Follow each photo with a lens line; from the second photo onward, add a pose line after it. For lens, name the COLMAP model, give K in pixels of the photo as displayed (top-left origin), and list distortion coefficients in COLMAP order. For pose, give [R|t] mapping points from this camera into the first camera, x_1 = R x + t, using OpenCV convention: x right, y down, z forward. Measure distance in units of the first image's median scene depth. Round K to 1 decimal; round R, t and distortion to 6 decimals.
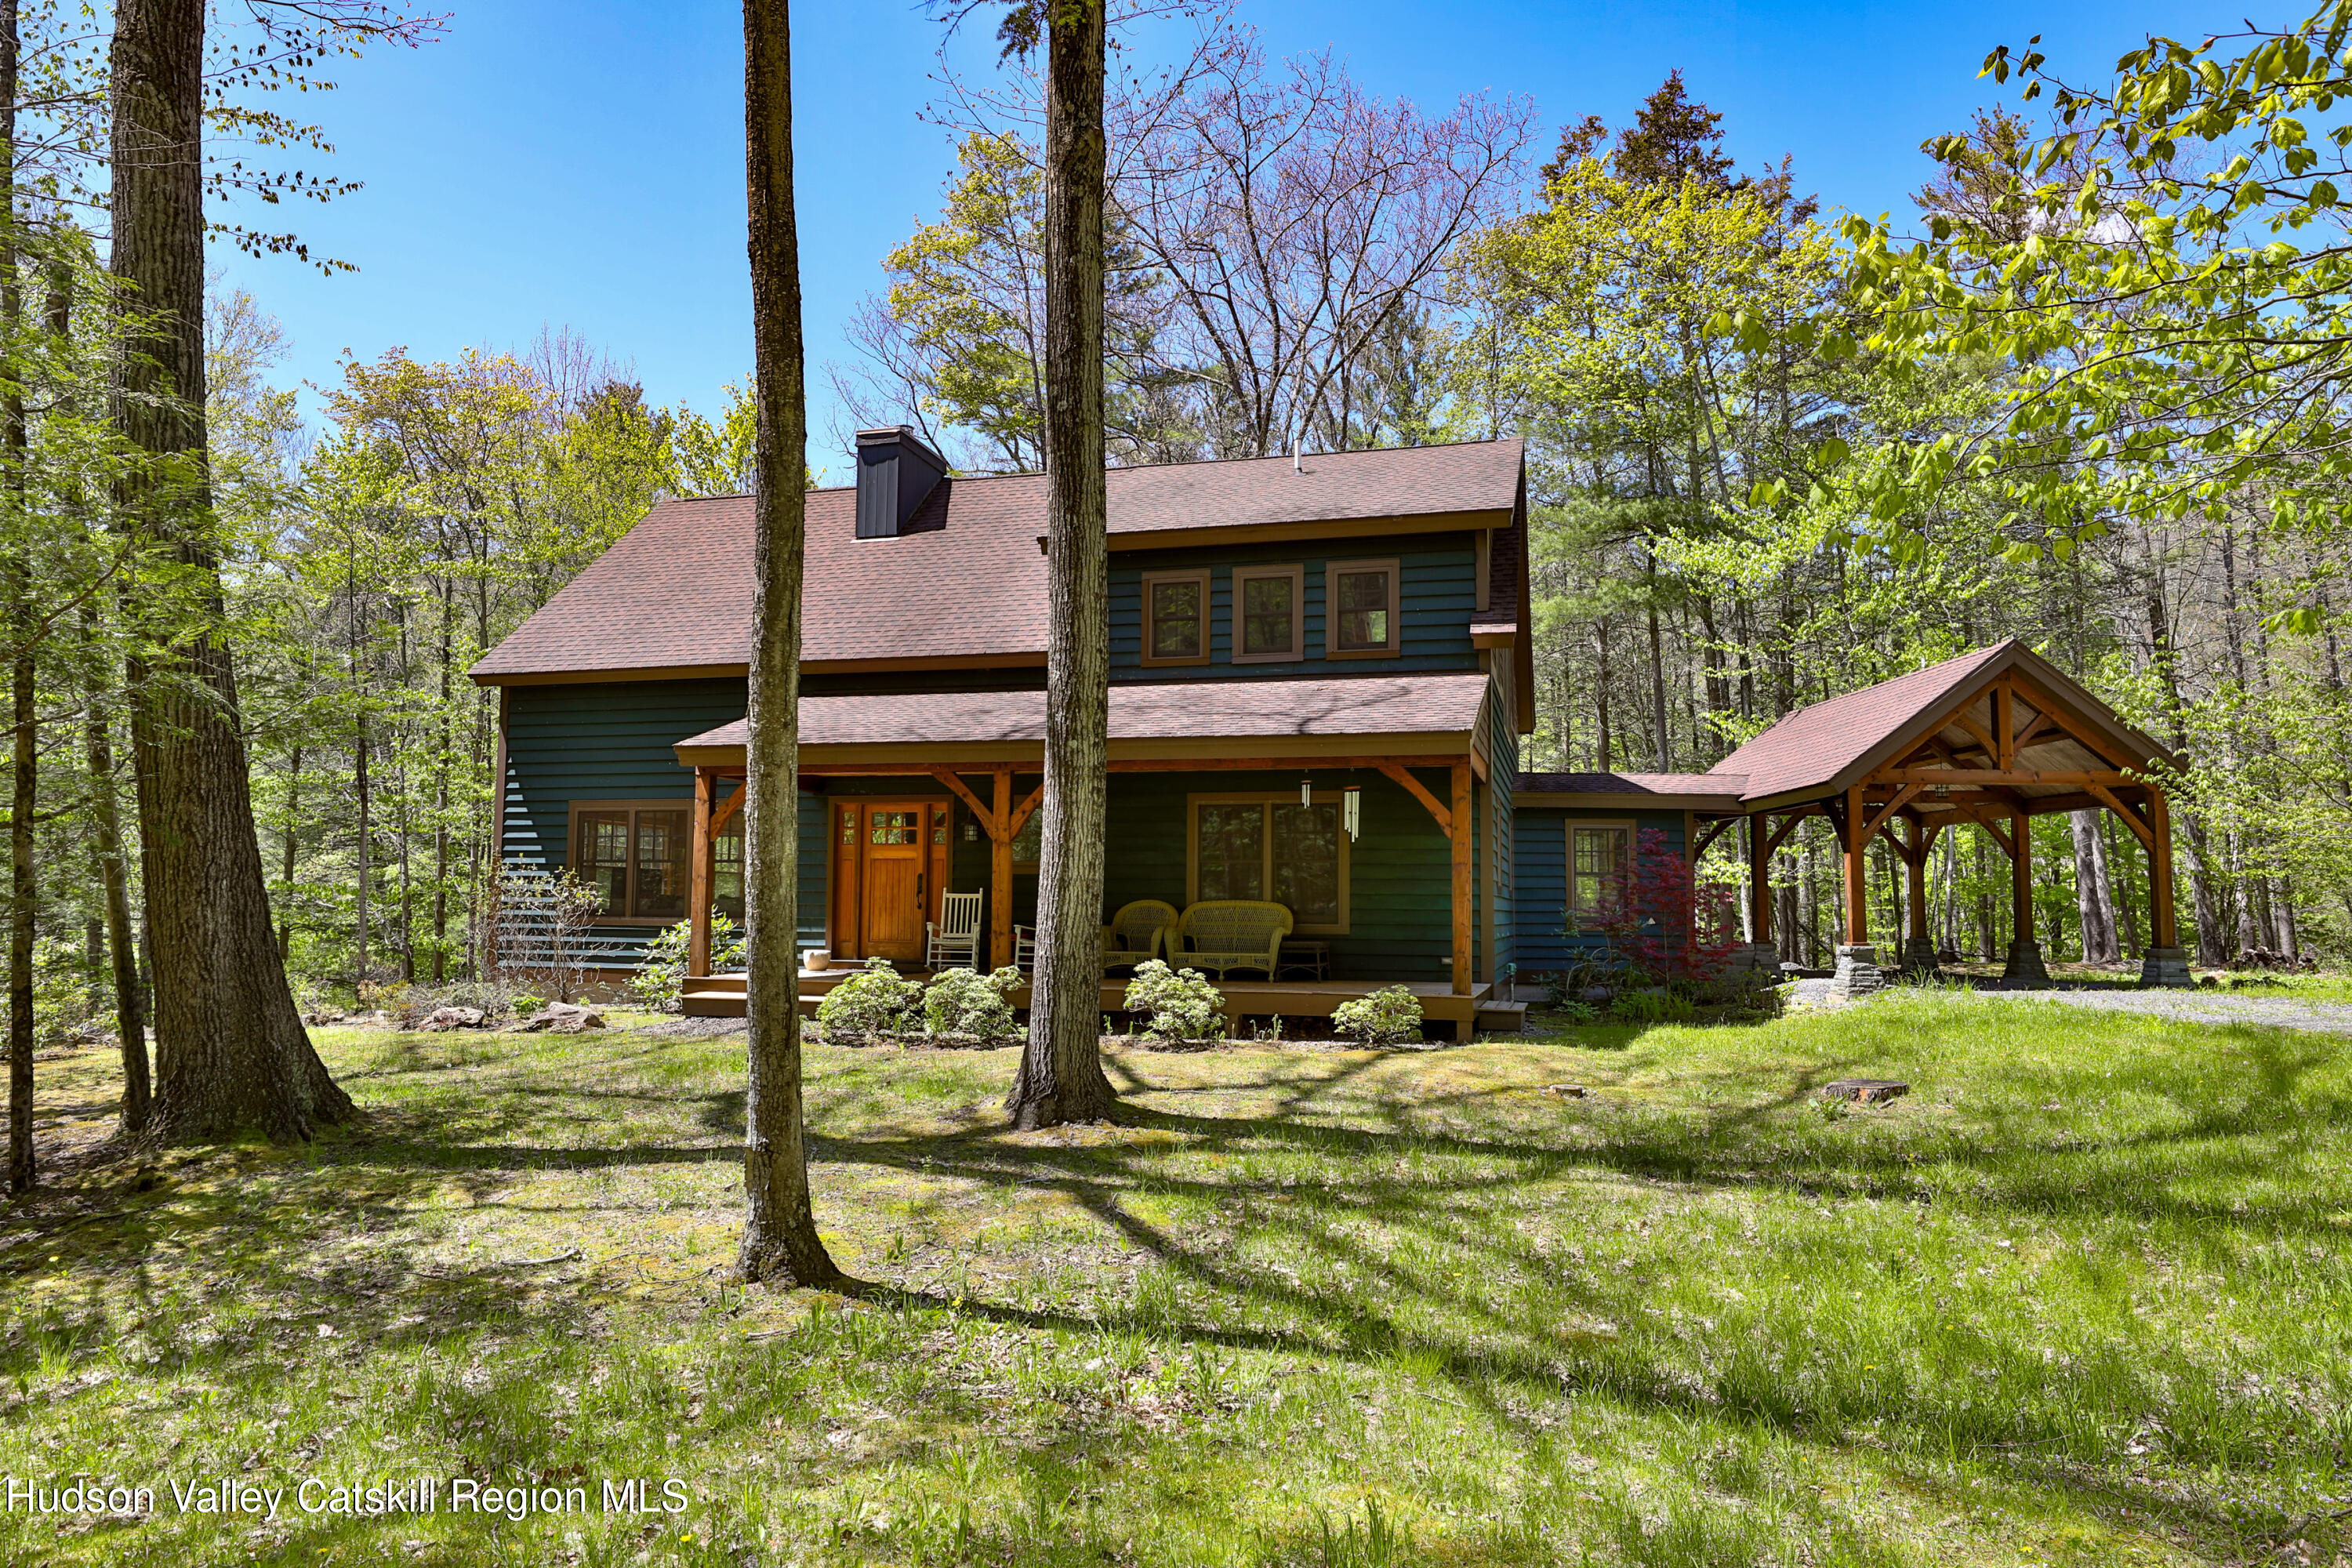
lens RADIAL K [[1466.7, 0, 1181.0], [0, 1466.7, 777.0], [0, 0, 1]] dist [0.009958, -0.003895]
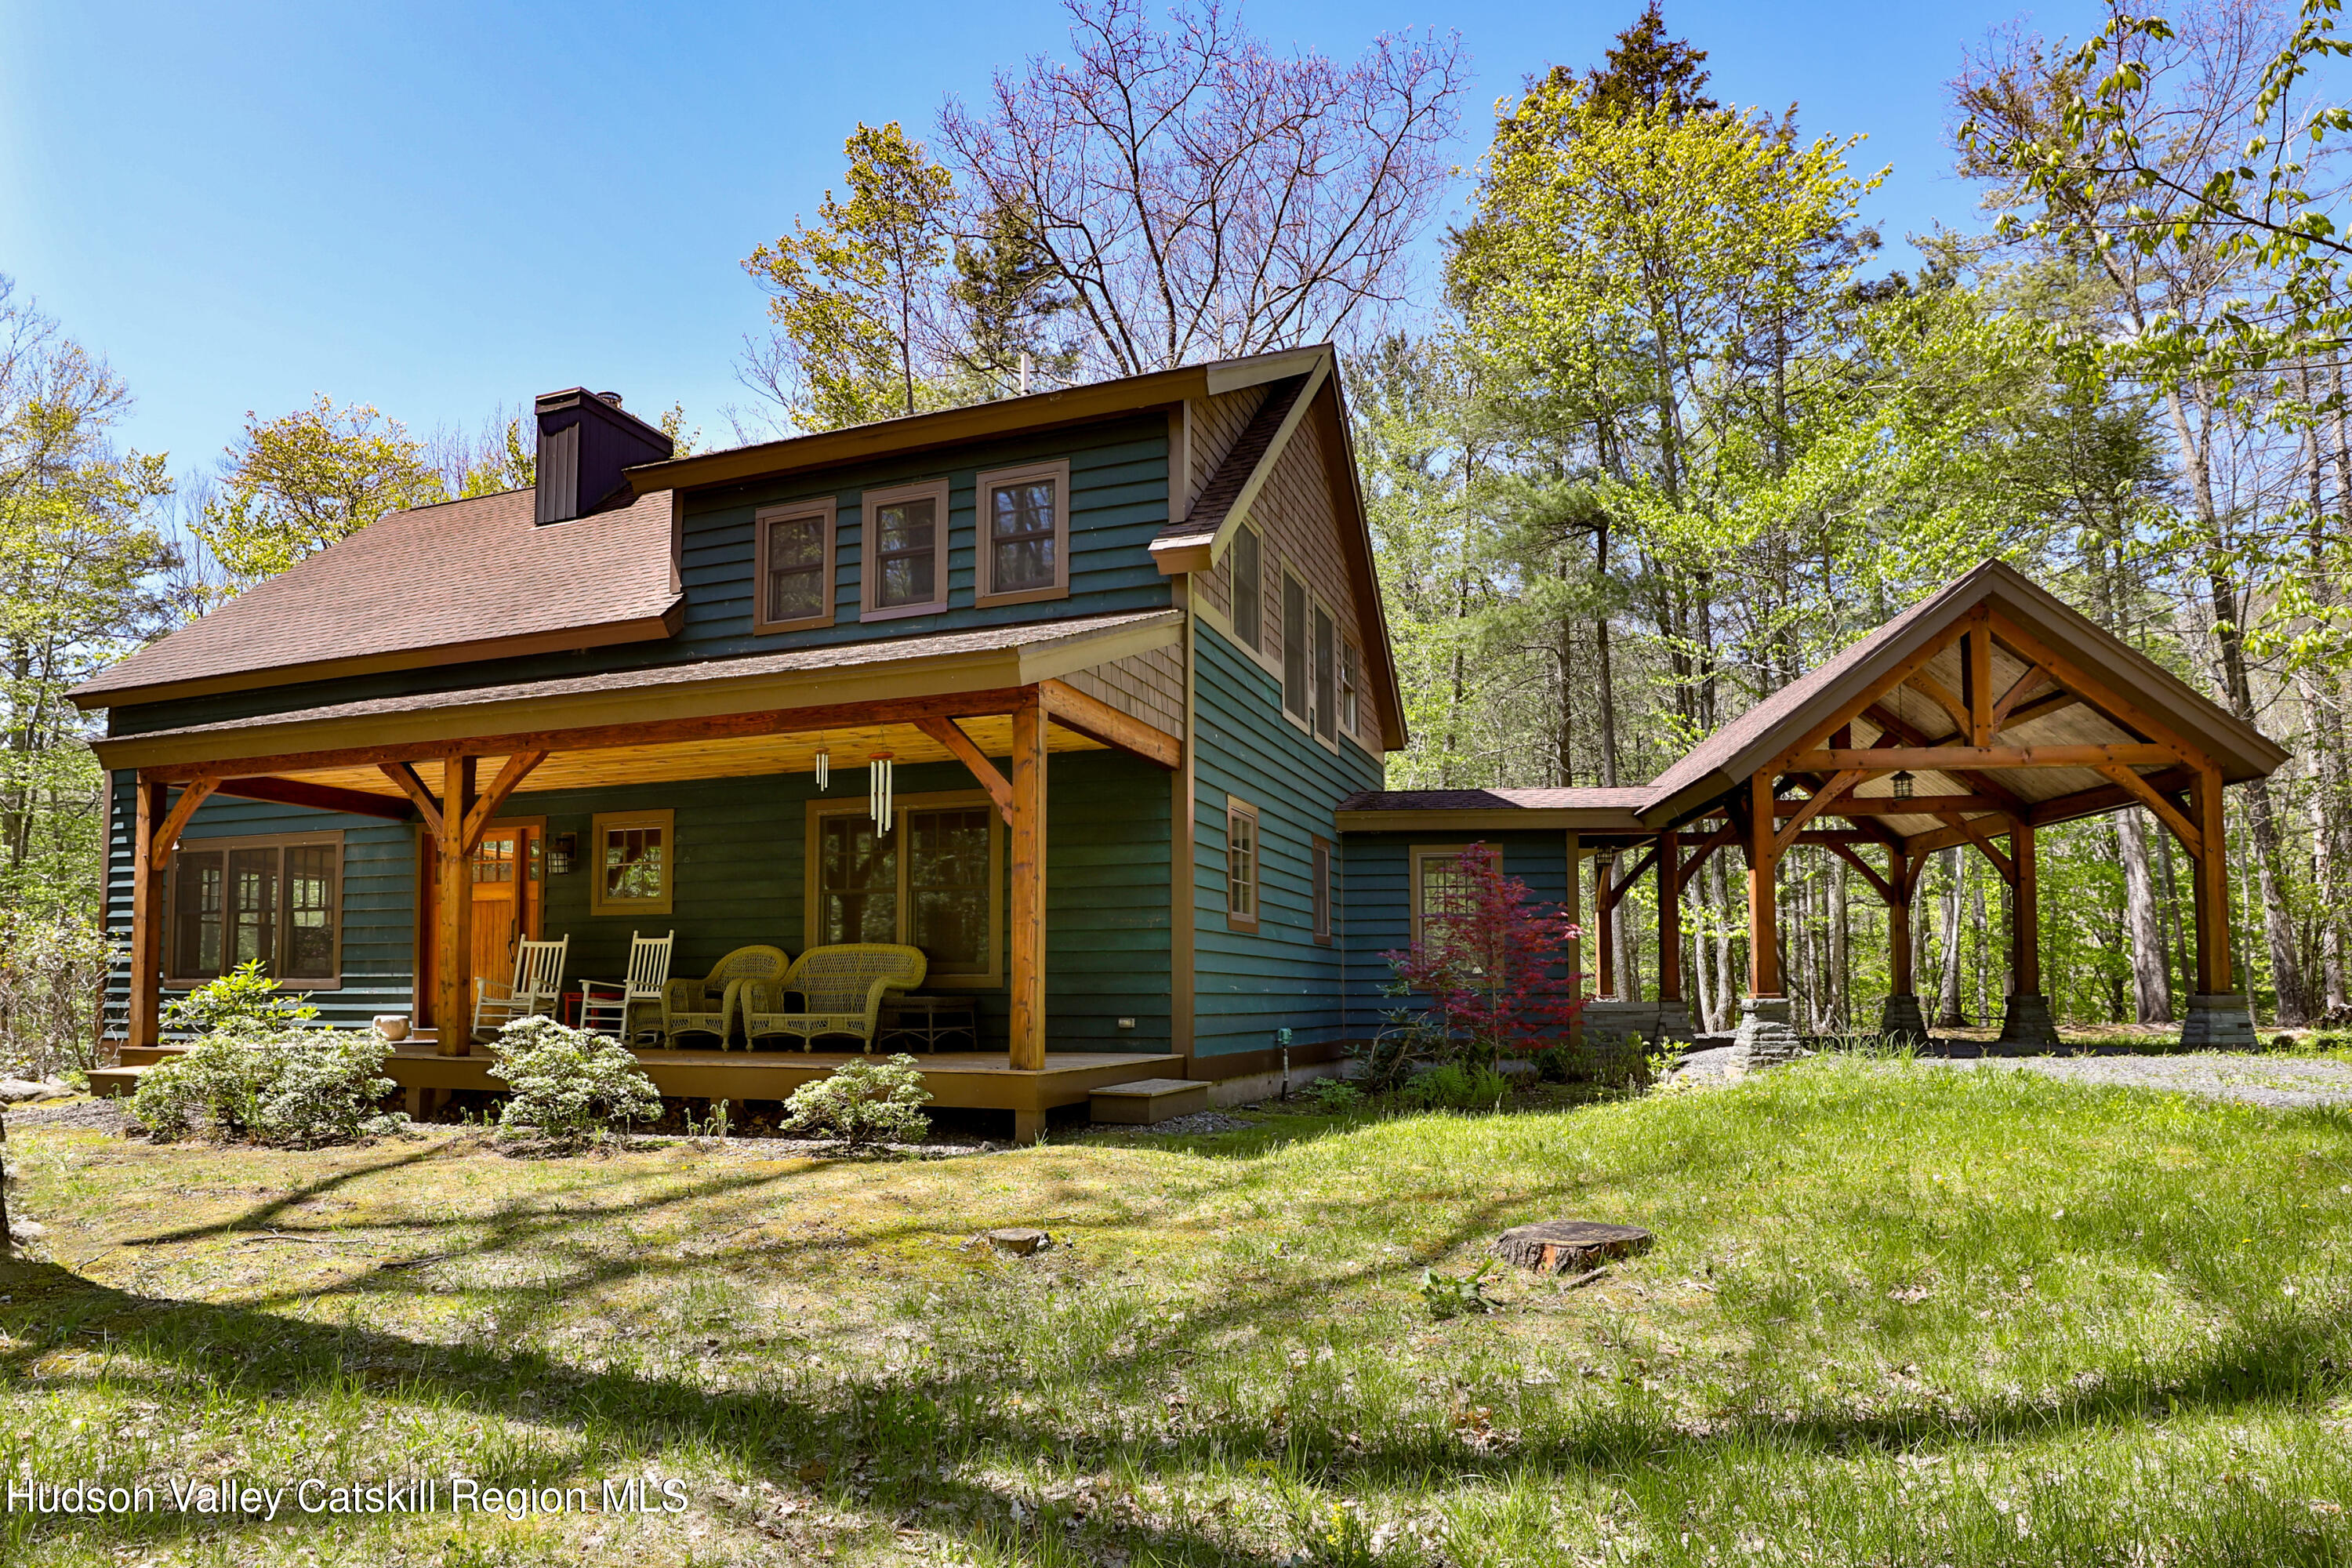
lens RADIAL K [[1328.6, 0, 1180.6], [0, 1328.6, 946.4], [0, 0, 1]] dist [0.005737, 0.003594]
pose [[0.996244, -0.014054, -0.085447, 0.250048], [0.018672, 0.998394, 0.053488, 0.053160], [0.084558, -0.054883, 0.994906, 0.352283]]
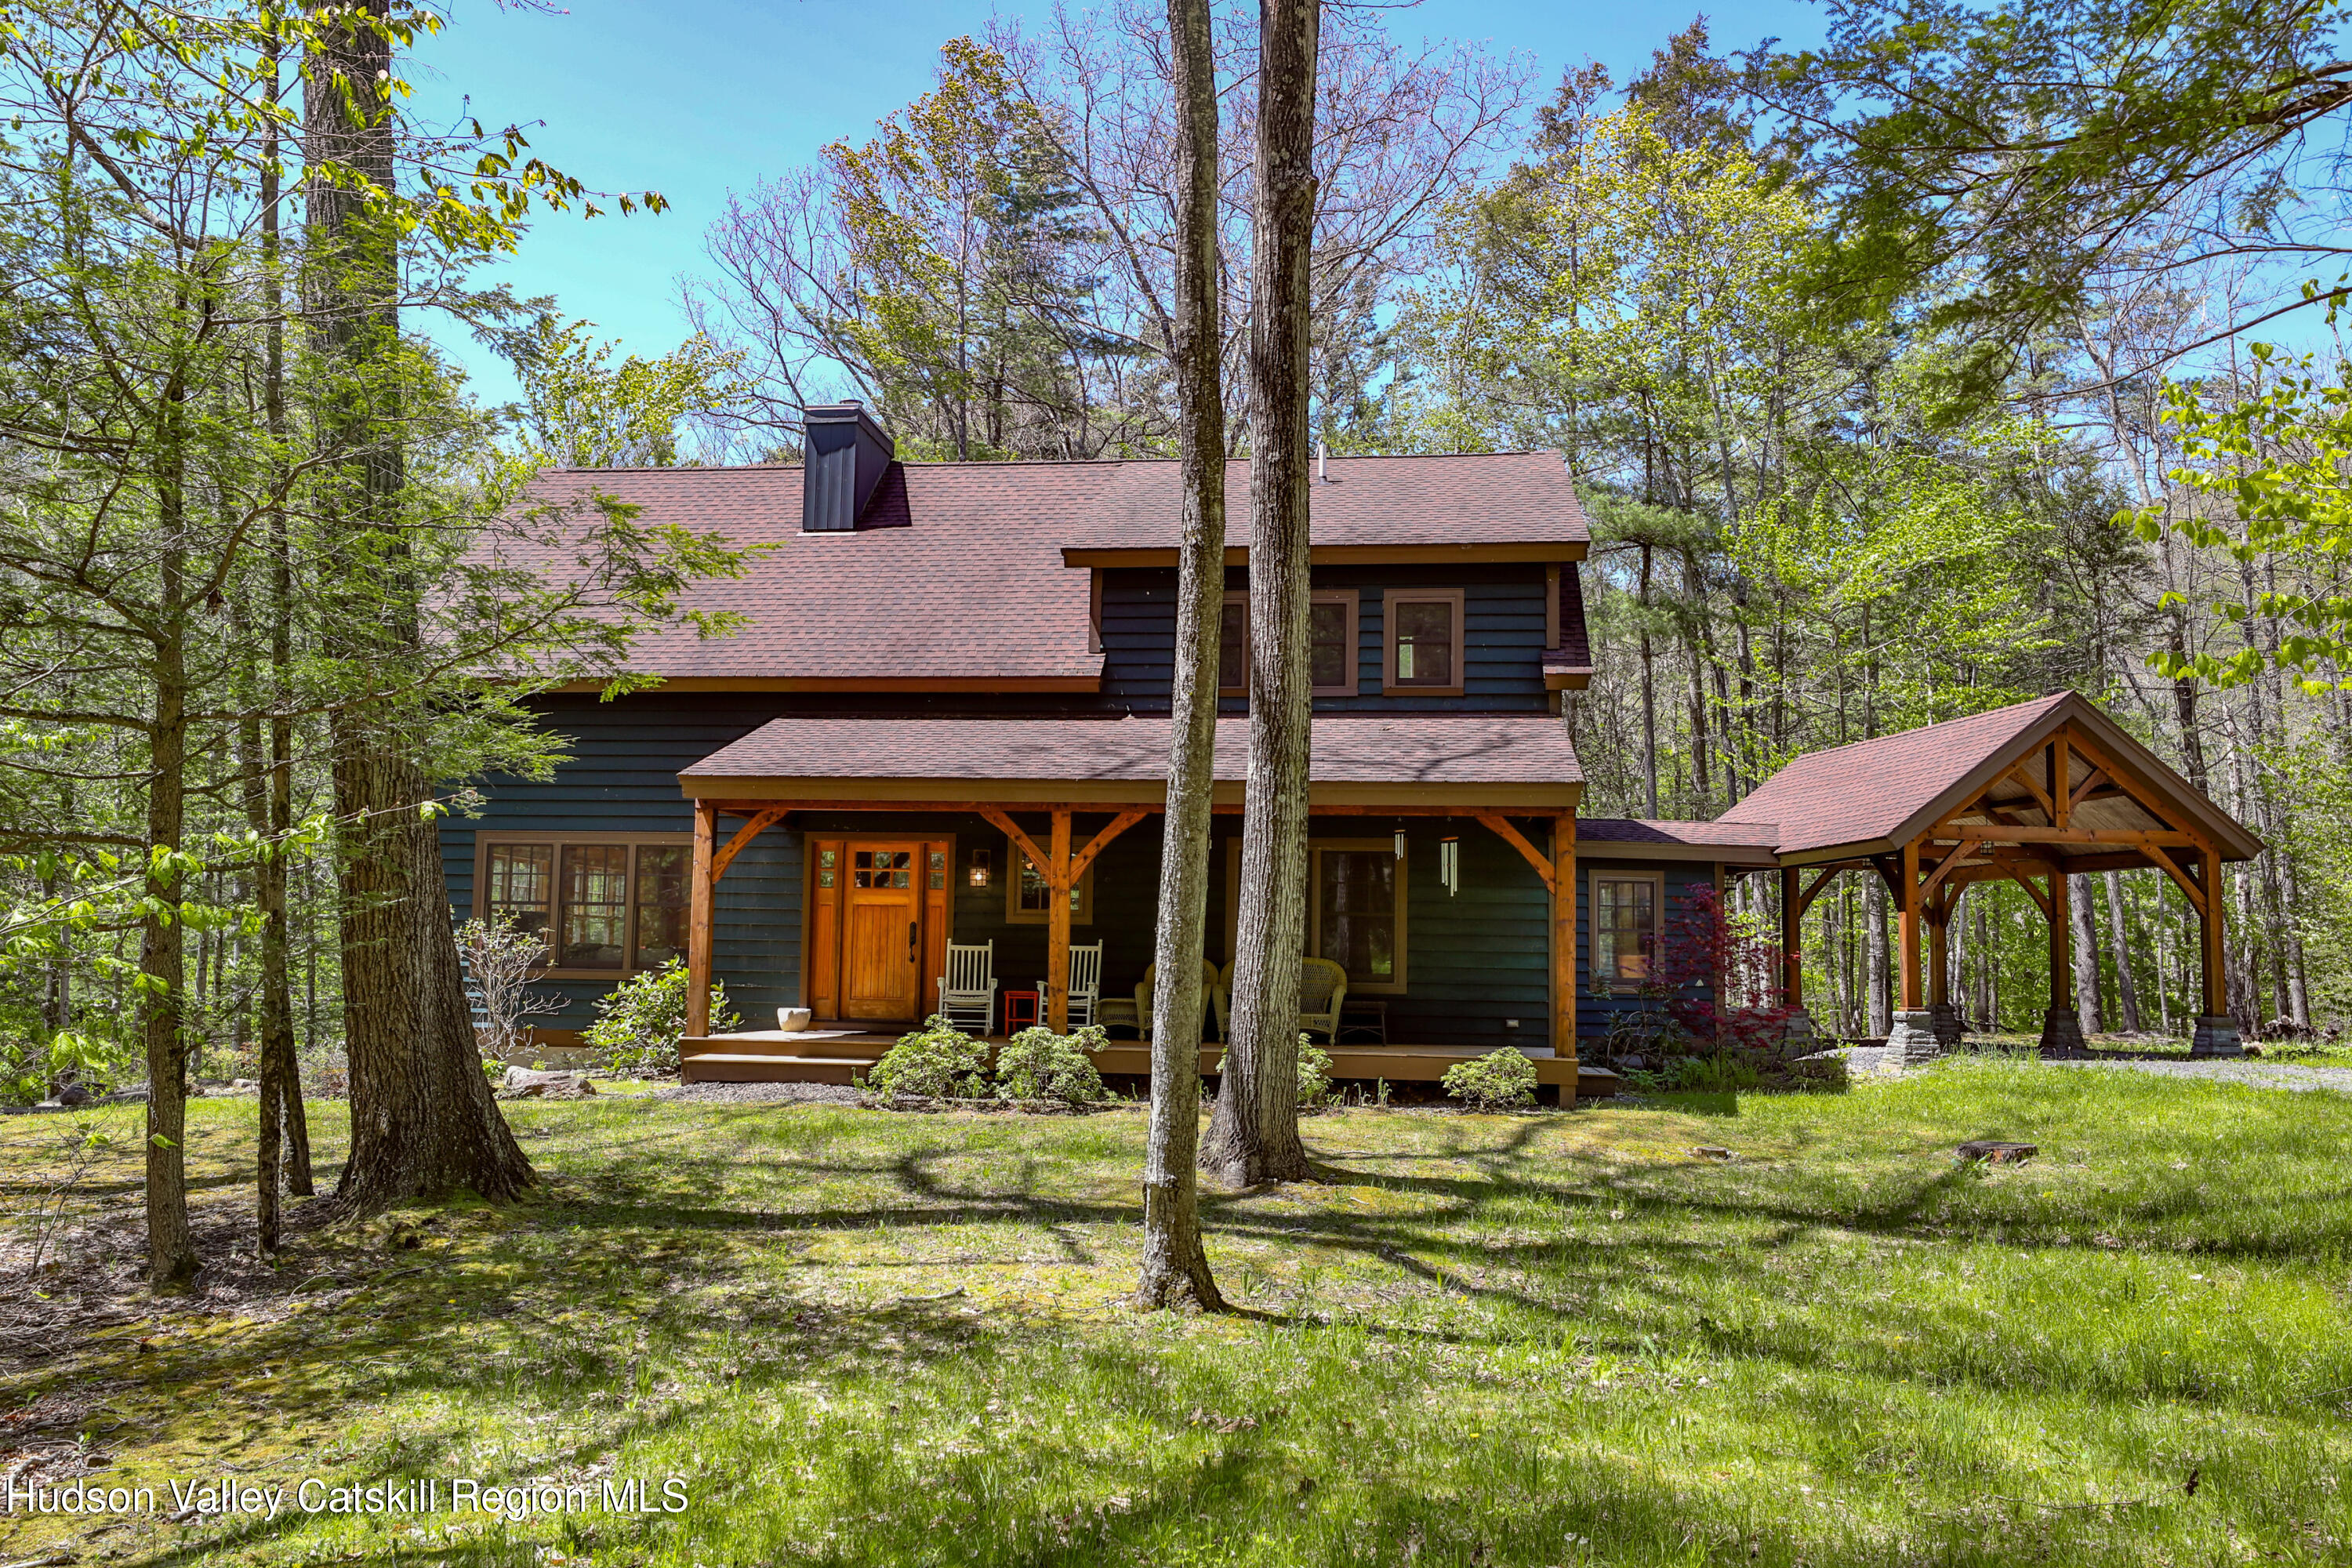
lens RADIAL K [[1850.6, 0, 1175.7], [0, 1850.6, 780.8], [0, 0, 1]] dist [0.021632, 0.013957]
pose [[0.991864, 0.021761, 0.125429, -0.174689], [-0.020575, 0.999731, -0.010747, -0.011194], [-0.125629, 0.008079, 0.992044, -0.134978]]
